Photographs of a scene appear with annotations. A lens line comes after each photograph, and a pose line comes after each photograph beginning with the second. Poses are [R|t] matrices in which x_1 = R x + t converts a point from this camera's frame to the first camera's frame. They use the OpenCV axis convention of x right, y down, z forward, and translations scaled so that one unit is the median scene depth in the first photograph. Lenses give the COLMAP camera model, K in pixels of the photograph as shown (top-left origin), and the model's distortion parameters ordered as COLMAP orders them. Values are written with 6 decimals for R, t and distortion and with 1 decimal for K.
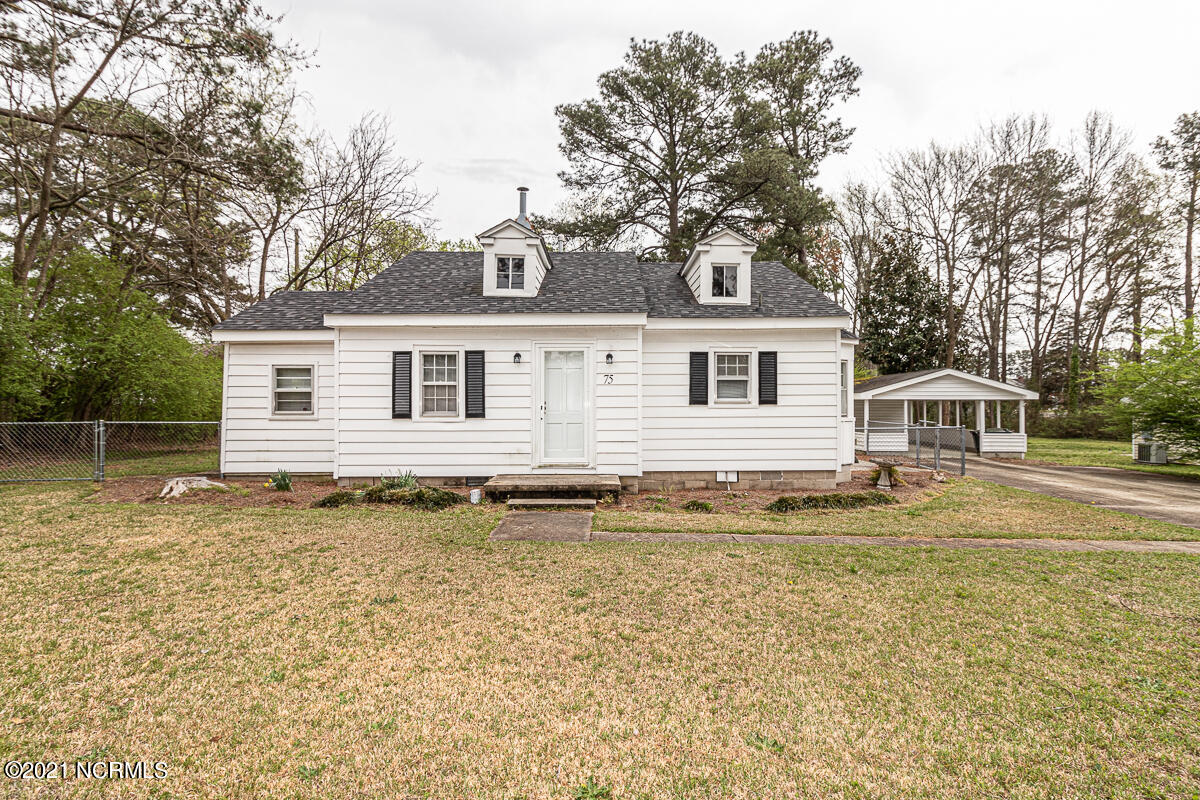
lens RADIAL K [[558.4, 0, 600.0], [0, 558.4, 400.0], [0, 0, 1]] dist [0.001565, 0.000090]
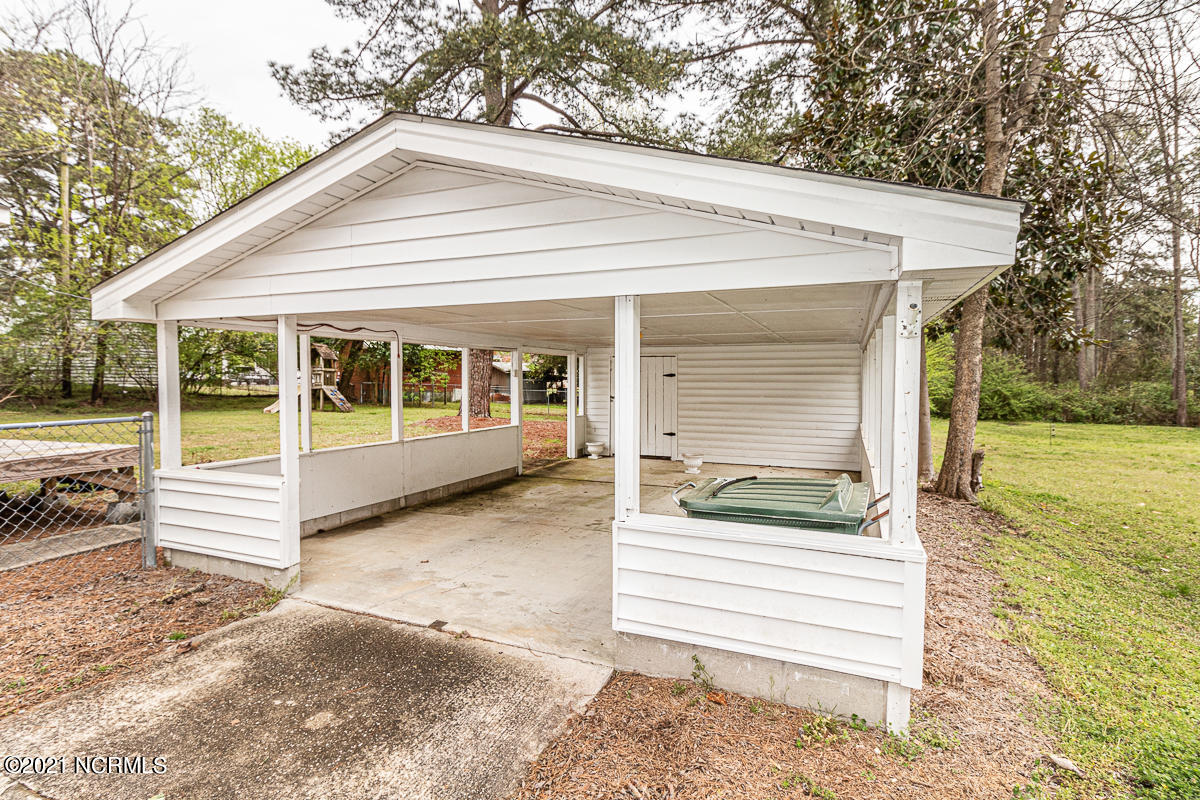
lens RADIAL K [[543.7, 0, 597.9], [0, 543.7, 395.3], [0, 0, 1]] dist [0.003485, 0.001113]
pose [[0.931302, 0.013206, -0.364008, 1.244248], [0.000144, 0.999329, 0.036625, 0.036312], [0.364247, -0.034161, 0.930676, 1.455686]]
